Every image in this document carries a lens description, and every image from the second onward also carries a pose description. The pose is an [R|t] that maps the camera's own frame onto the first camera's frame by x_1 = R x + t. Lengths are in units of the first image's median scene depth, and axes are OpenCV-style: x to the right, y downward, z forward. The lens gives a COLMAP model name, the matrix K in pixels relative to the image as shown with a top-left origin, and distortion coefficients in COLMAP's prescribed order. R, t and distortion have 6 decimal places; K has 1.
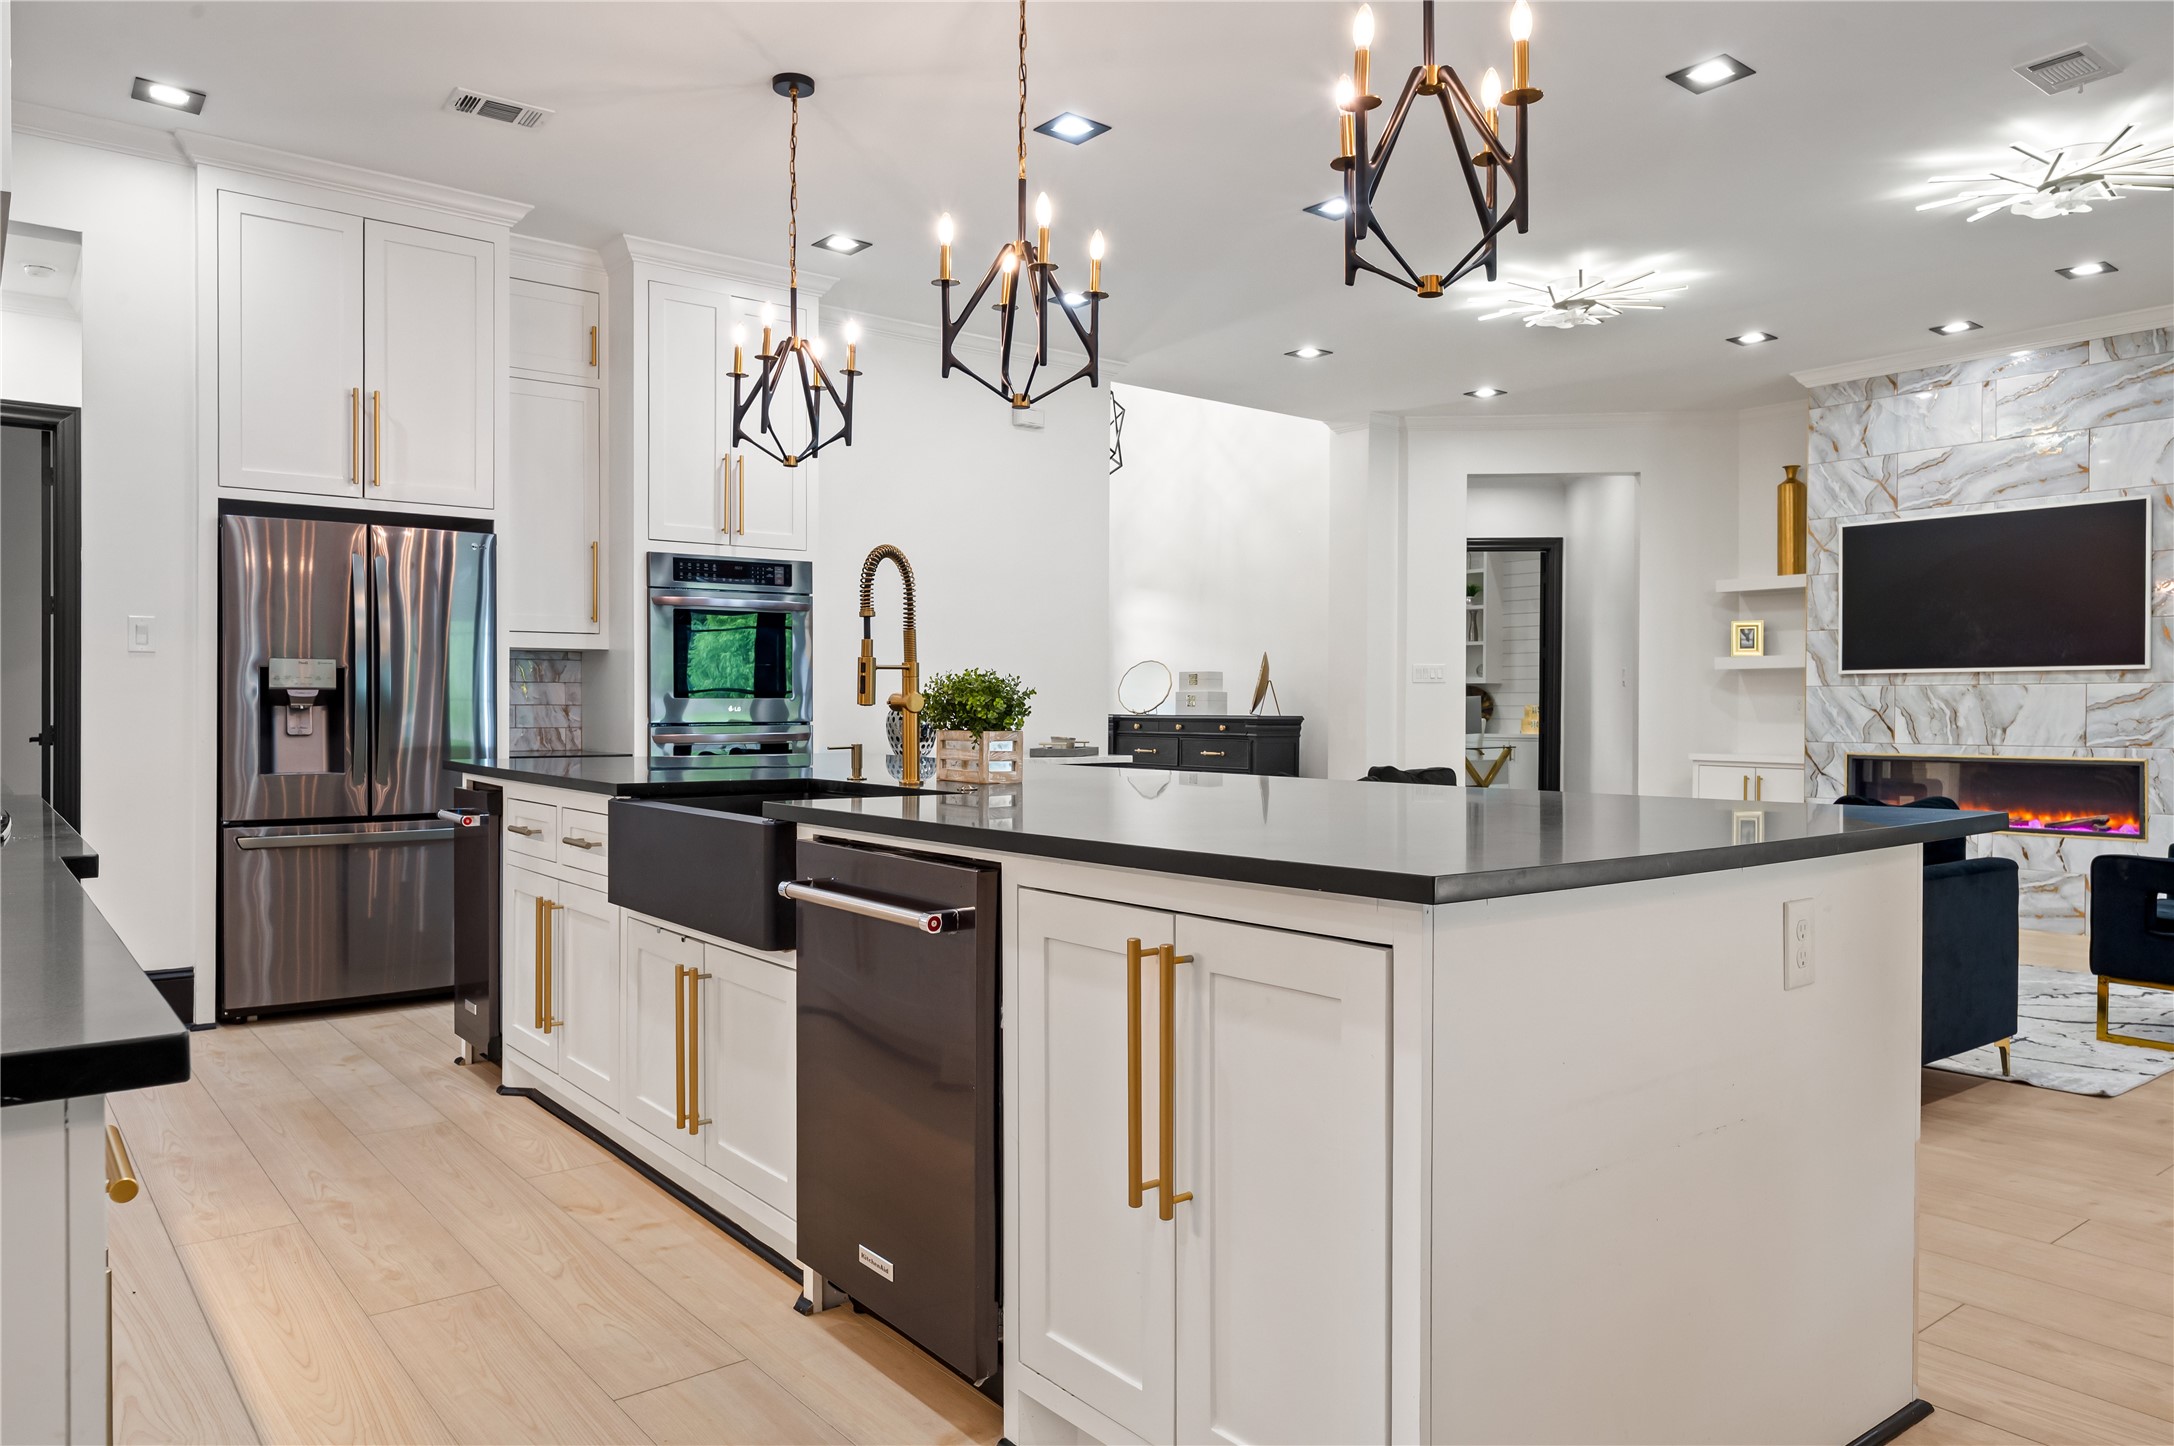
lens RADIAL K [[1471.8, 0, 1102.4], [0, 1471.8, 709.8], [0, 0, 1]] dist [0.001942, 0.003526]
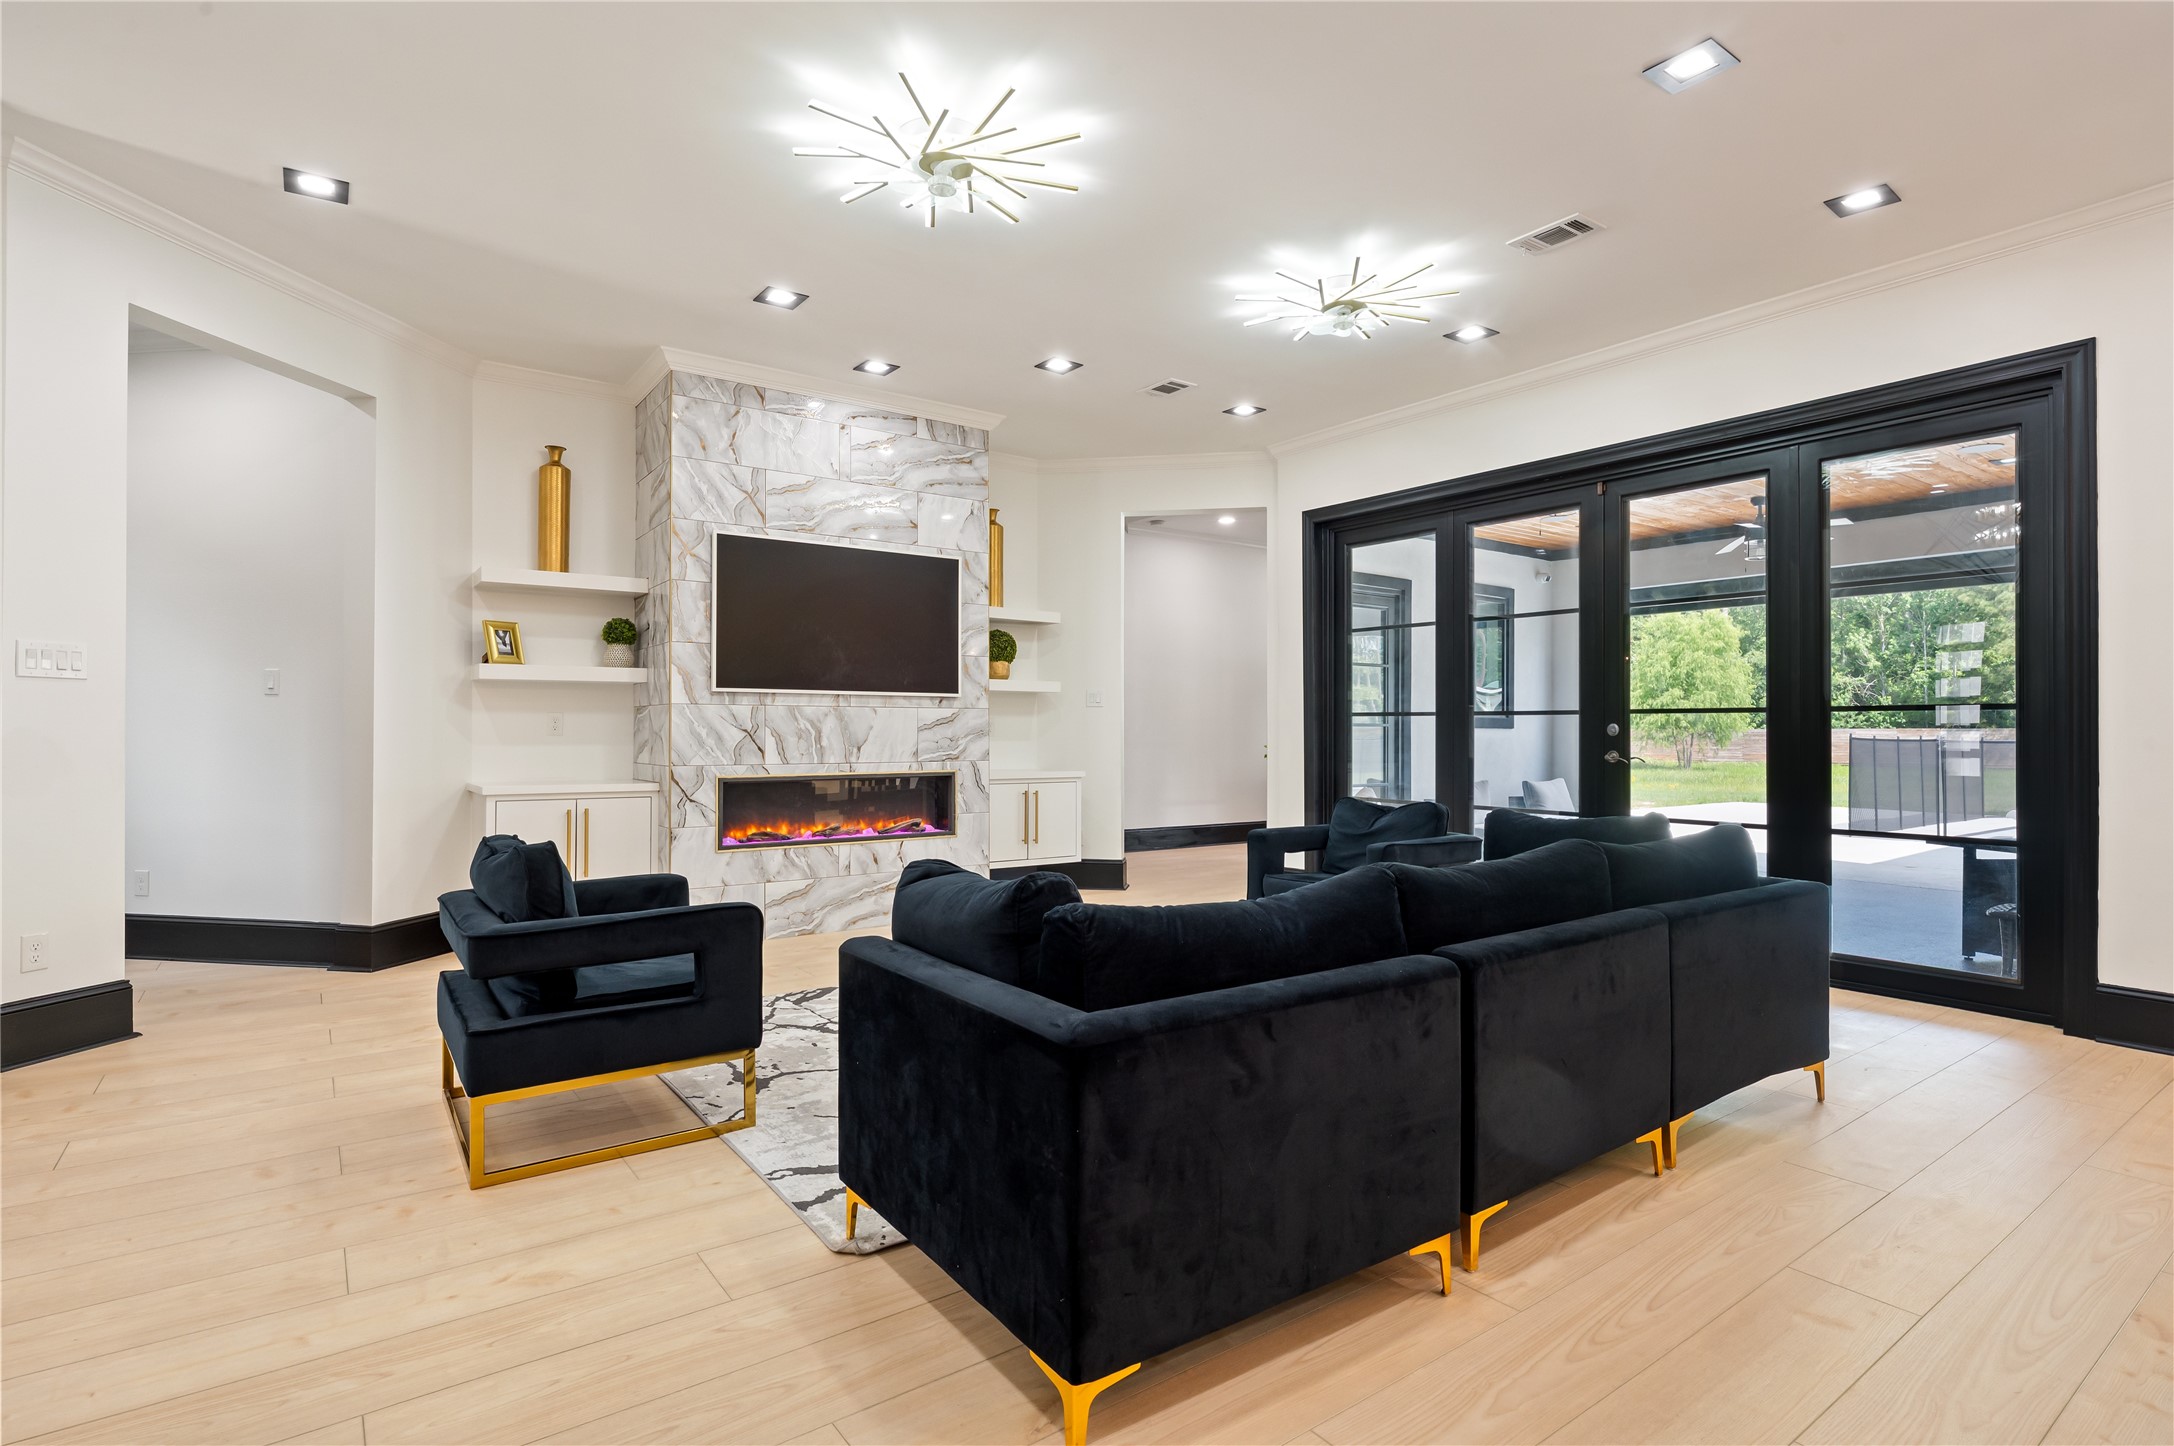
lens RADIAL K [[1072.1, 0, 1079.7], [0, 1072.1, 717.0], [0, 0, 1]] dist [0.007019, 0.000331]
pose [[0.052659, 0.011257, 0.998549, -0.165290], [-0.001709, 0.999936, -0.011182, -0.001039], [-0.998611, -0.001118, 0.052675, 0.764848]]
